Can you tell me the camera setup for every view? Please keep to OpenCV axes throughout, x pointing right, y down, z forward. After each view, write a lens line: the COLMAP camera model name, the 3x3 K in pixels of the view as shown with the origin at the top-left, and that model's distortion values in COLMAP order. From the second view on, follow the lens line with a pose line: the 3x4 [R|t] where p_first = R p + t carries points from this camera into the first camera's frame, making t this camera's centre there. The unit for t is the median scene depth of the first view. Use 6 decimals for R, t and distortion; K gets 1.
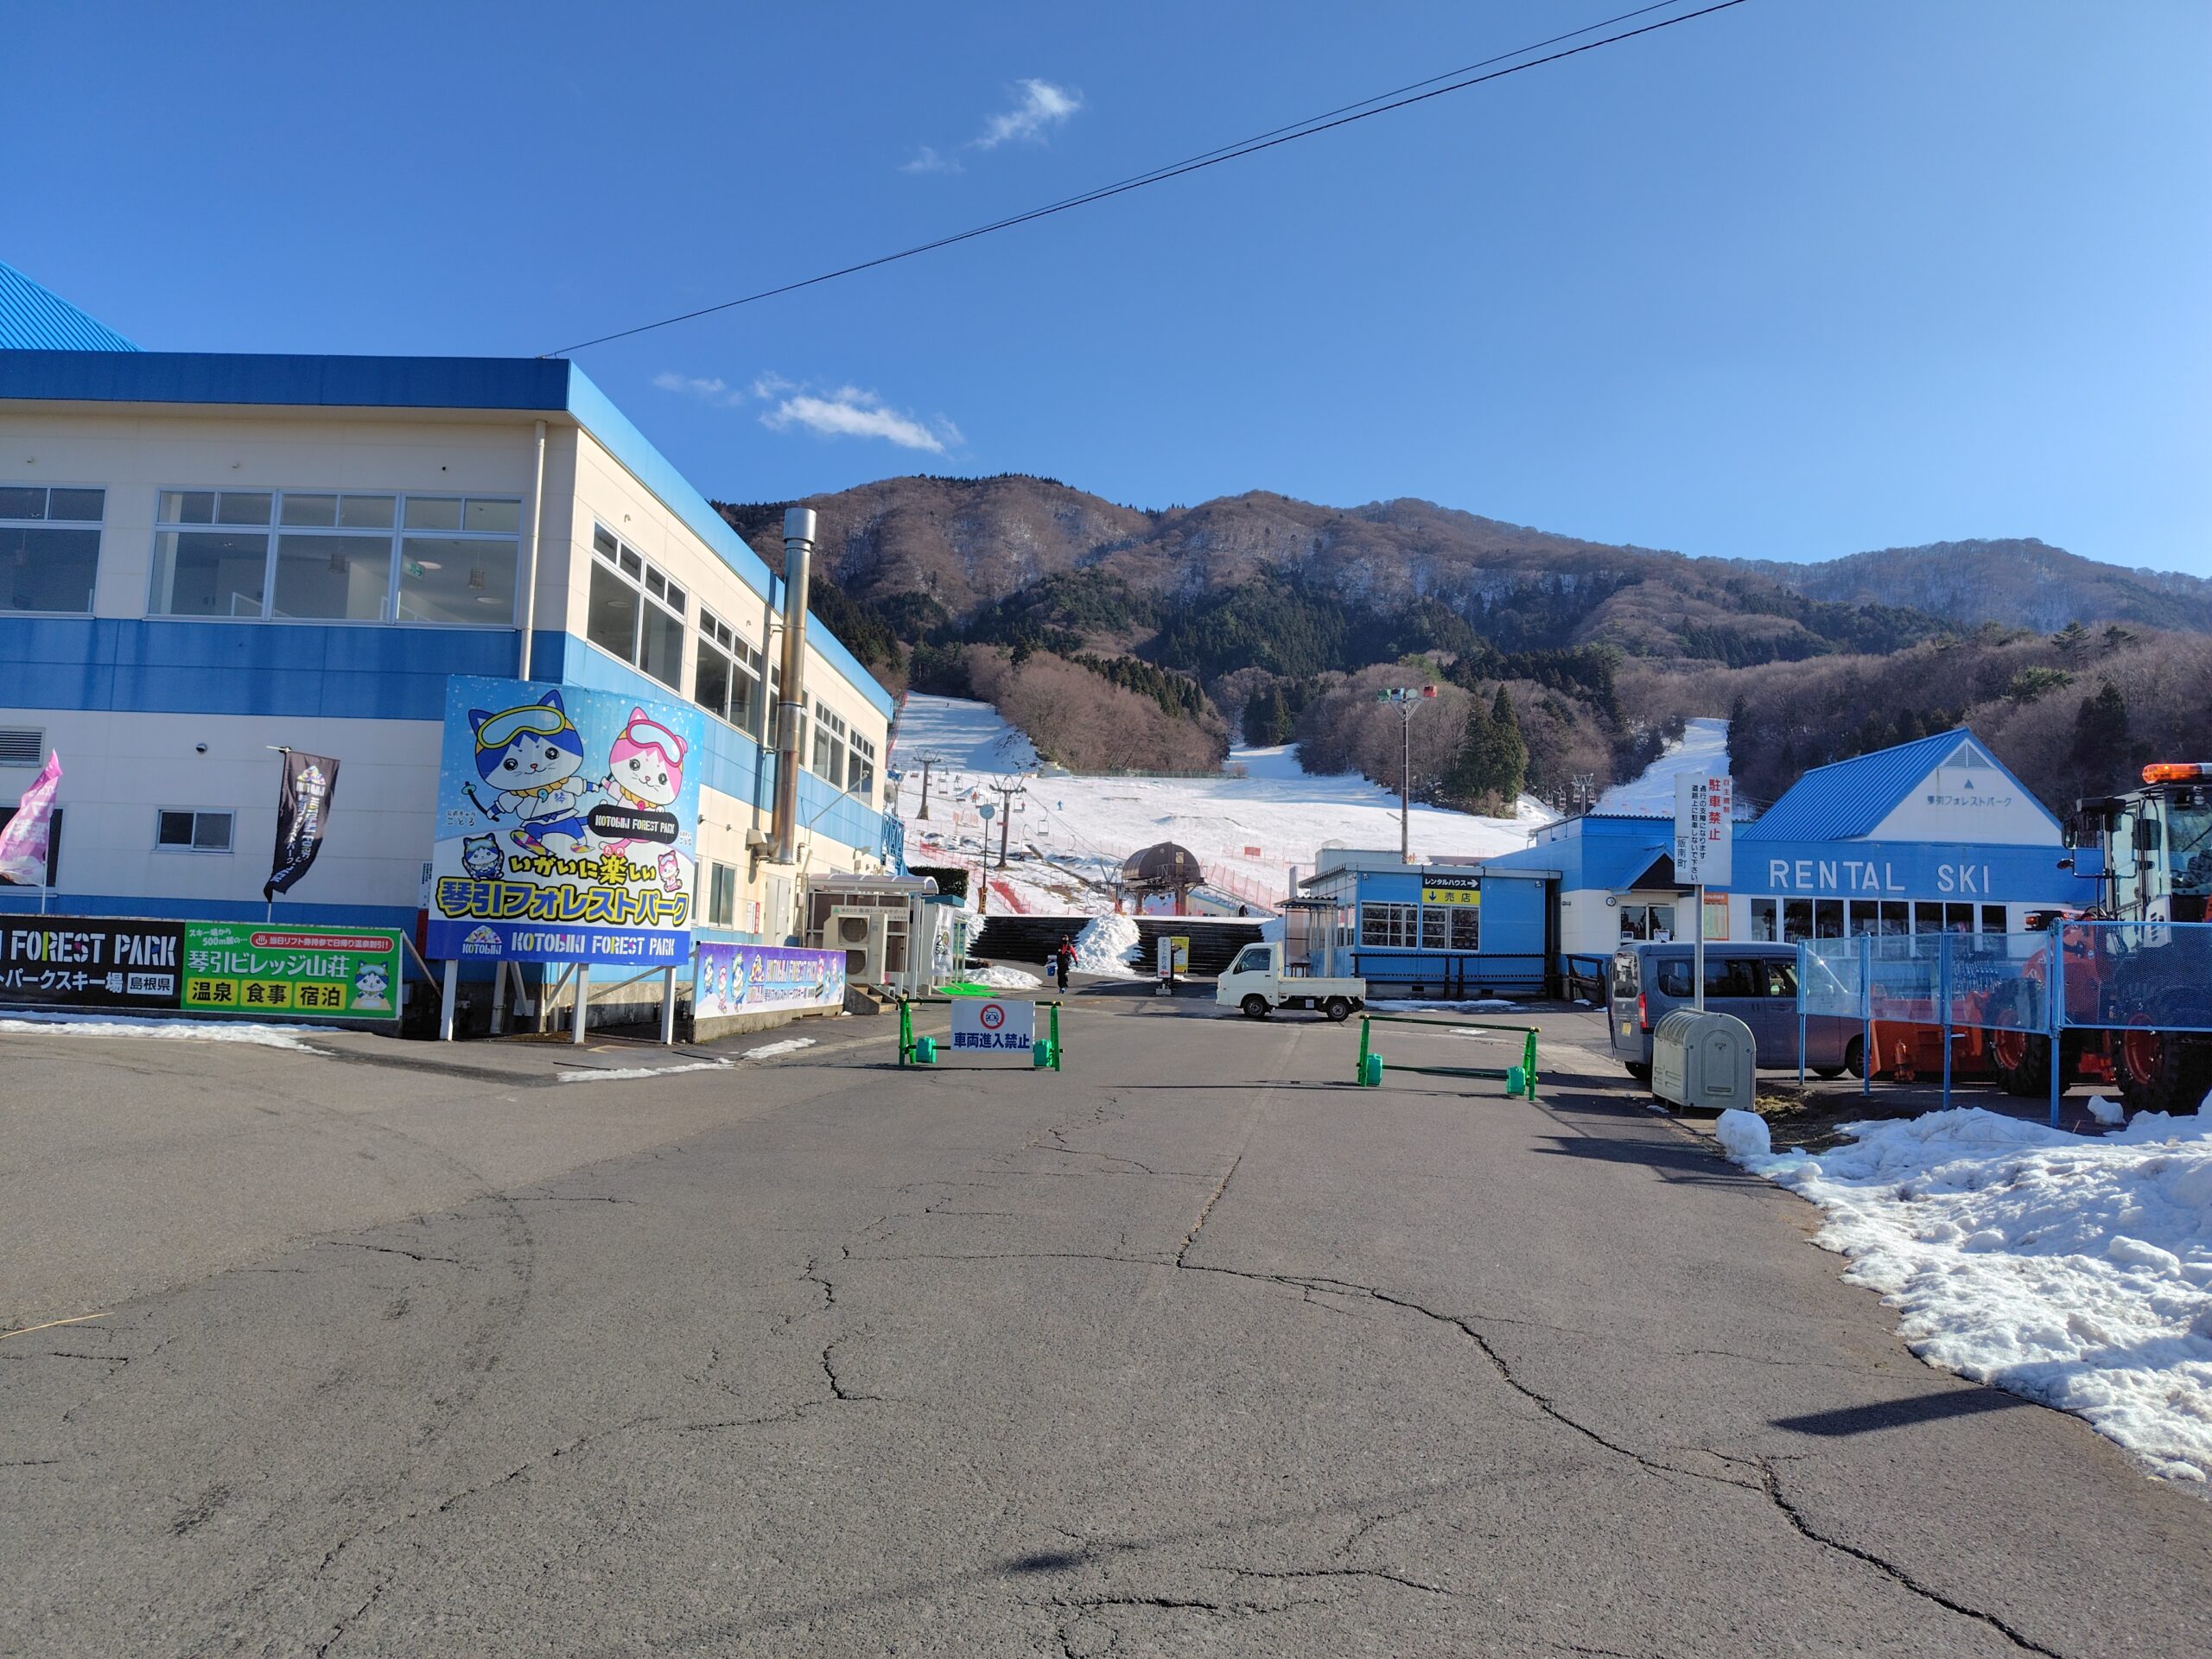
lens RADIAL K [[1495.4, 0, 1114.8], [0, 1495.4, 835.3], [0, 0, 1]] dist [0.033704, -0.028077]
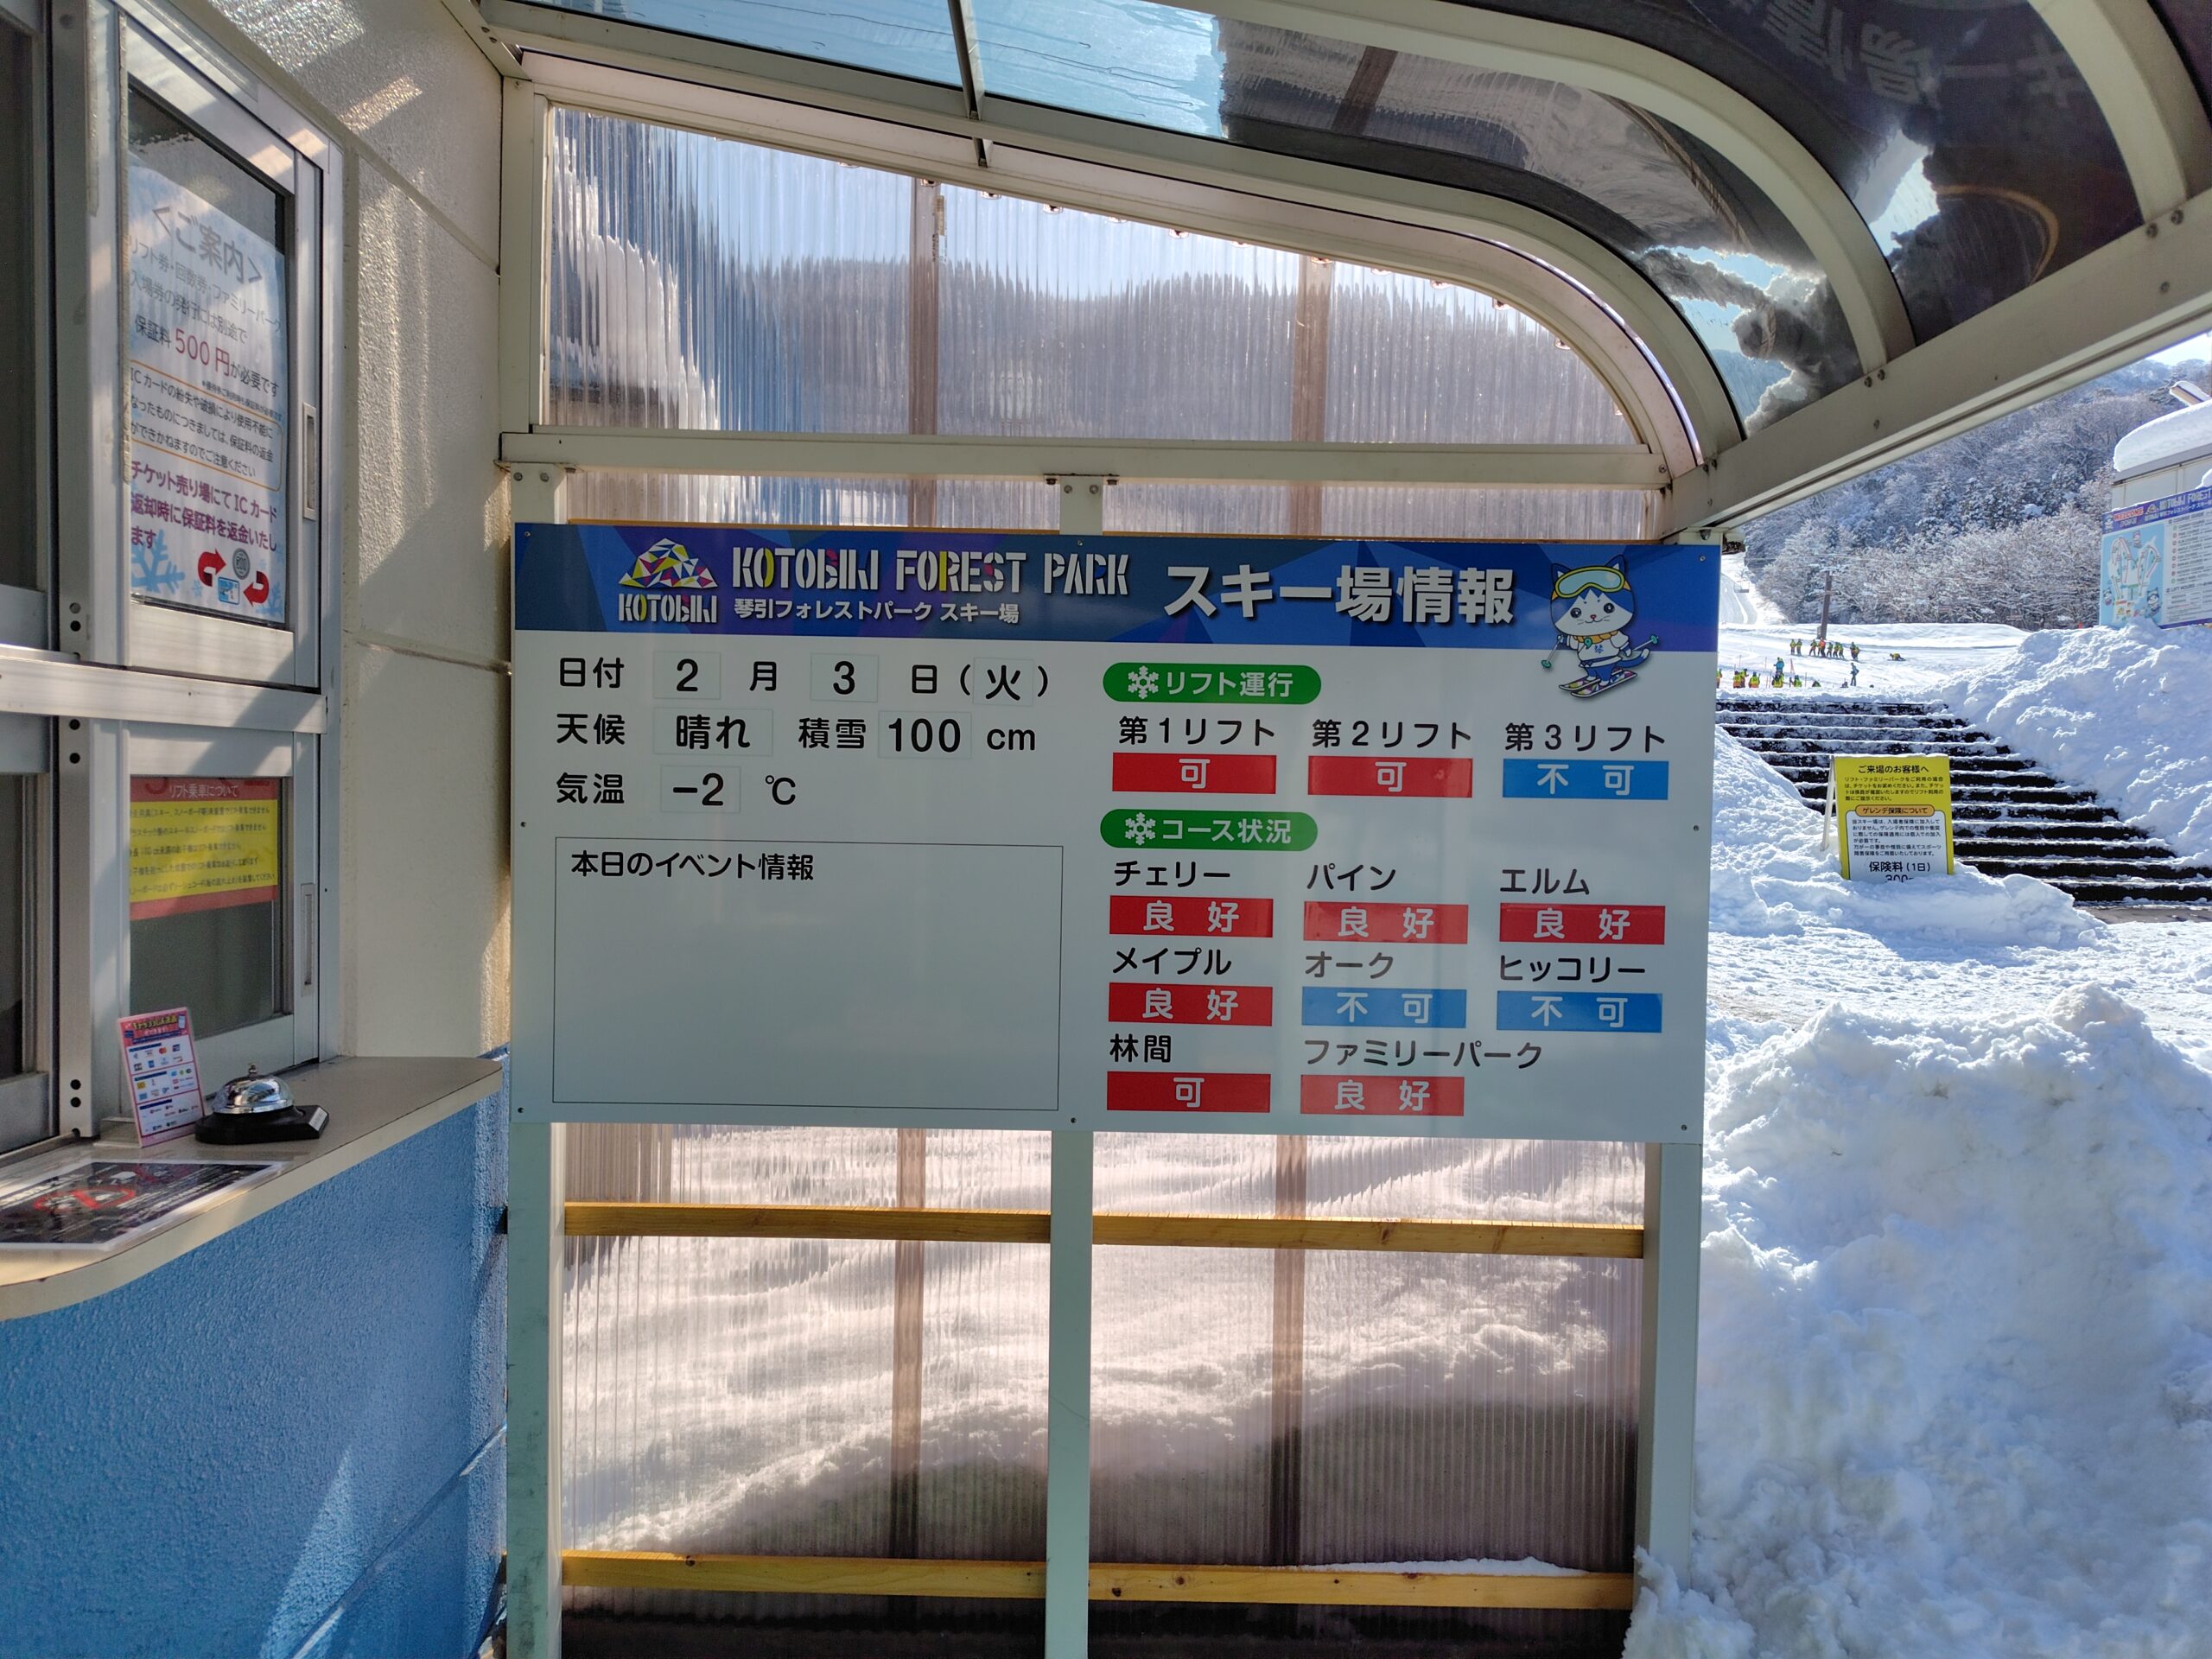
lens RADIAL K [[1495.4, 0, 1108.8], [0, 1495.4, 826.6], [0, 0, 1]] dist [0.033704, -0.028077]
pose [[0.998897, -0.021234, 0.041876, -0.443295], [0.016269, 0.993172, 0.115523, 0.076262], [-0.044043, -0.114714, 0.992422, 0.177595]]
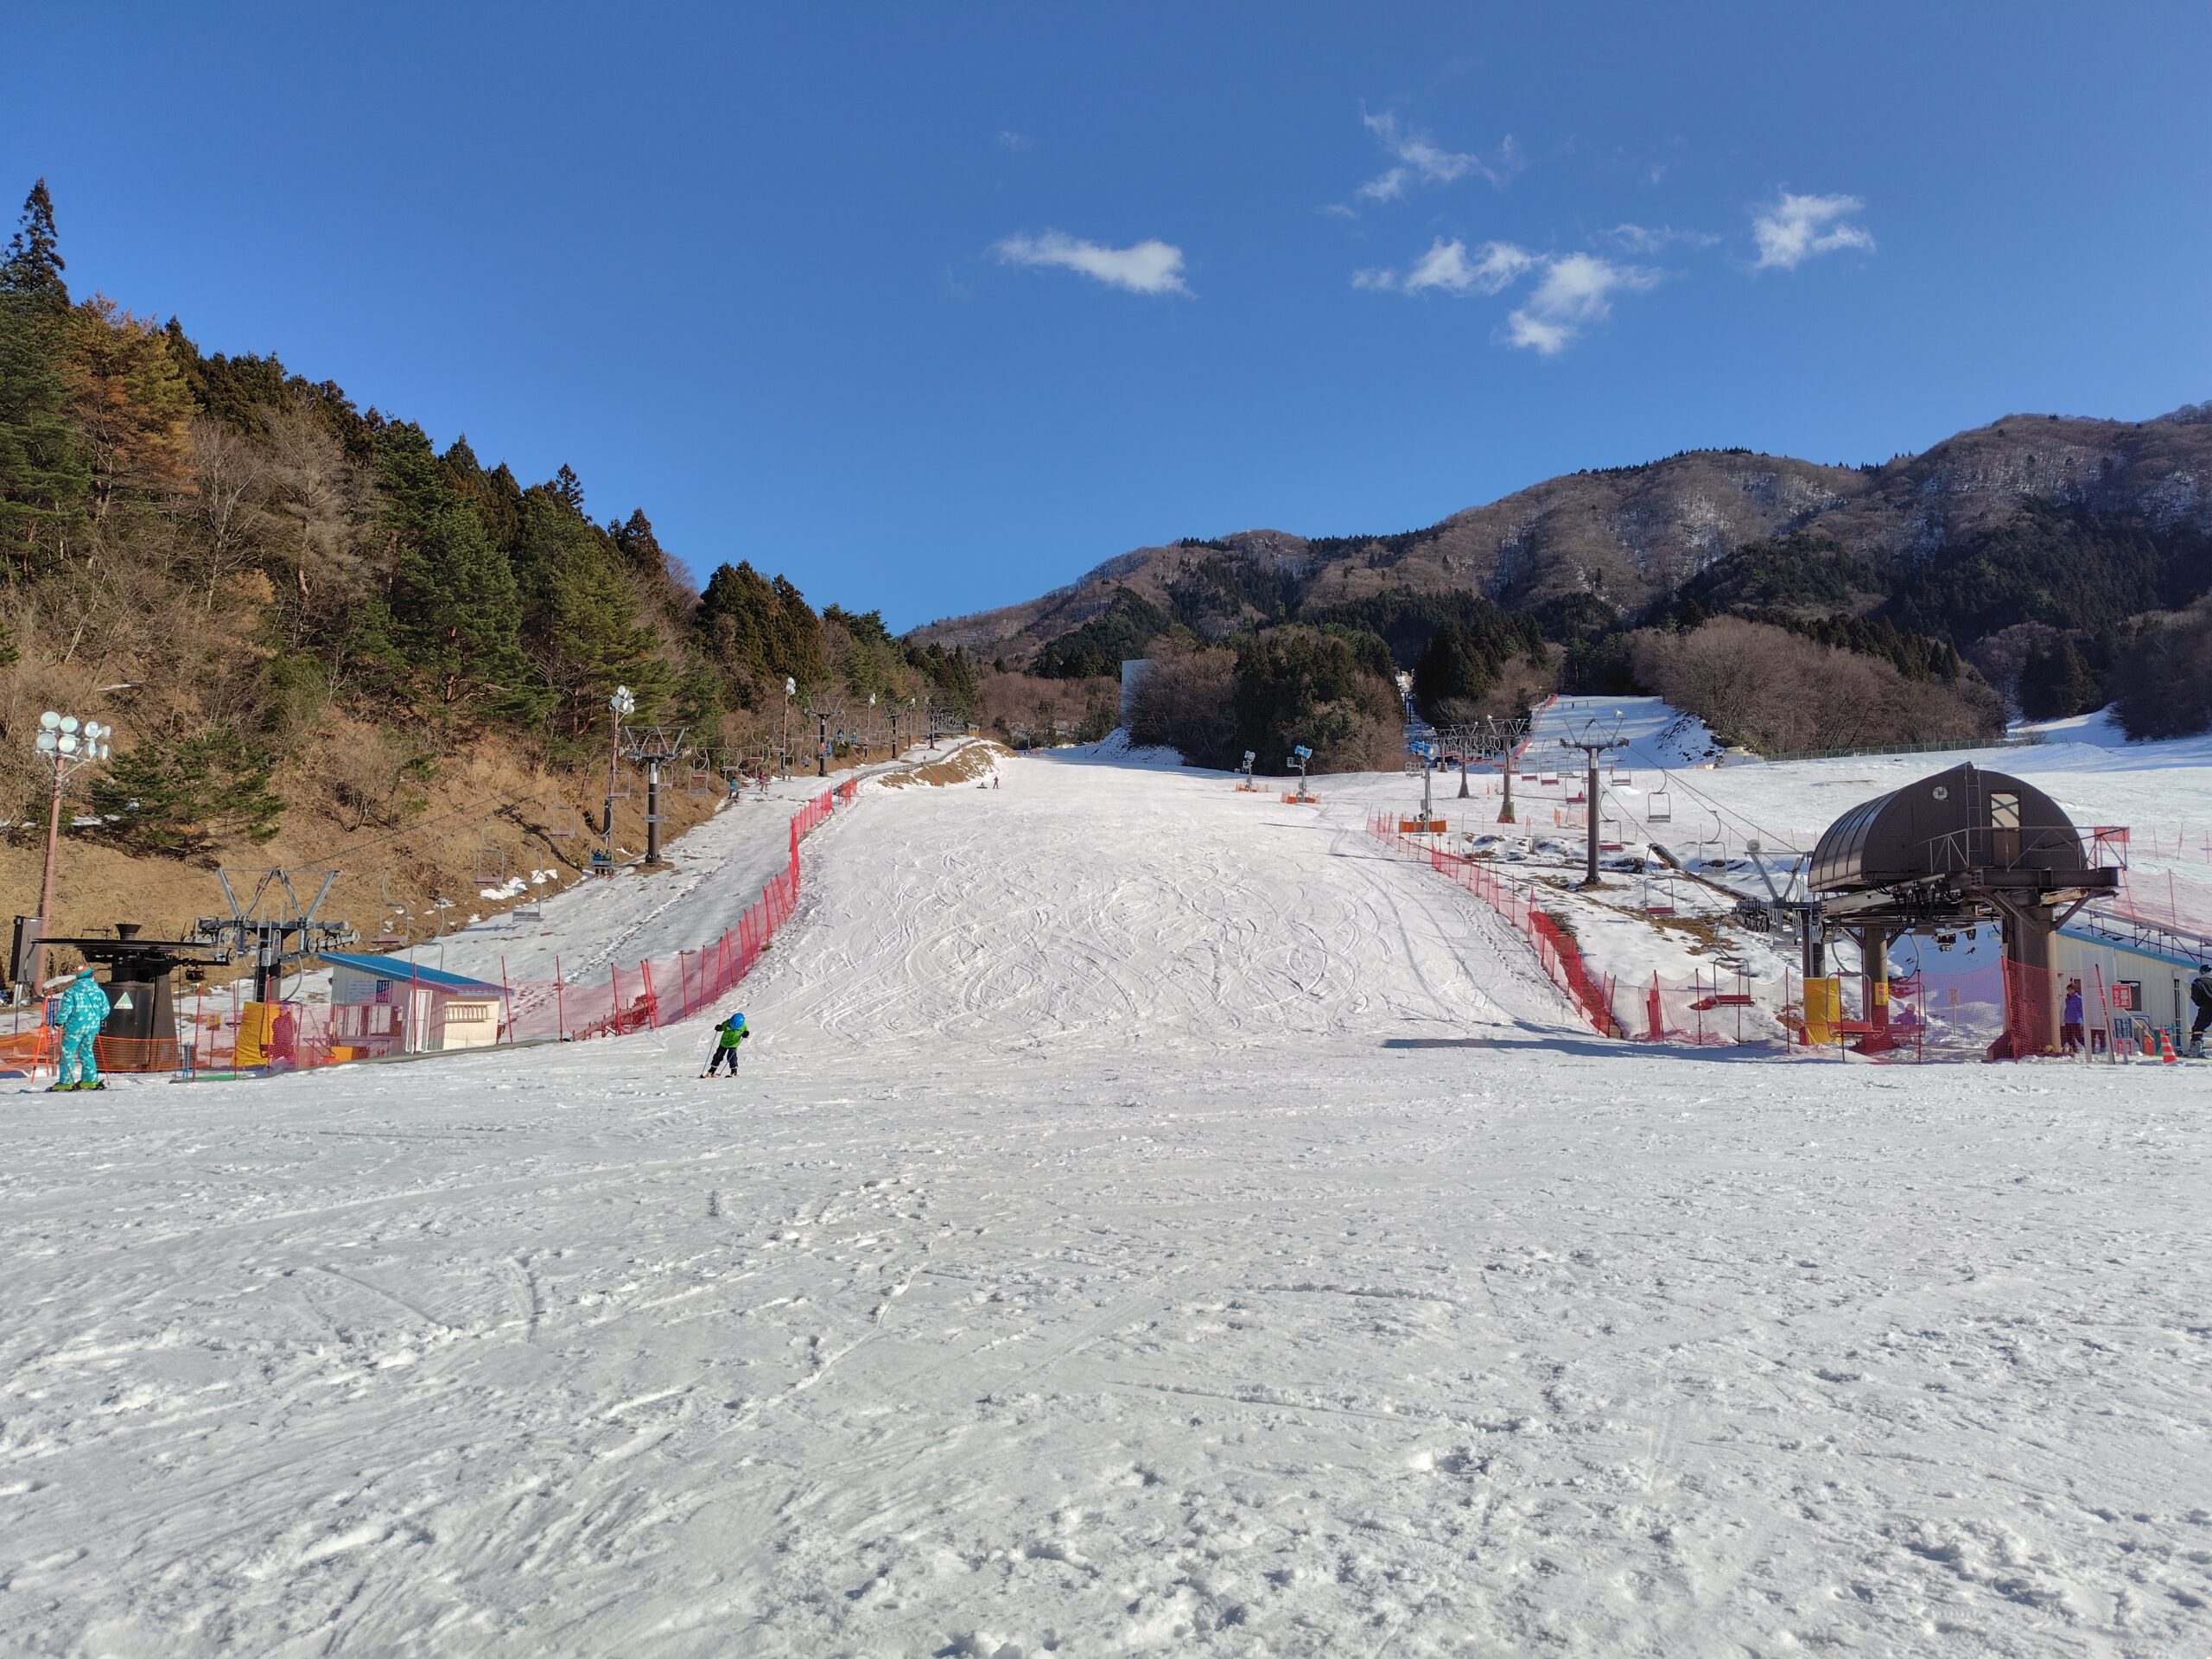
lens RADIAL K [[1495.4, 0, 1117.3], [0, 1495.4, 836.1], [0, 0, 1]] dist [0.033704, -0.028077]
pose [[0.897742, -0.065790, -0.435581, 0.033166], [0.054519, 0.997776, -0.038338, 0.054041], [0.437134, 0.010670, 0.899333, 1.551280]]
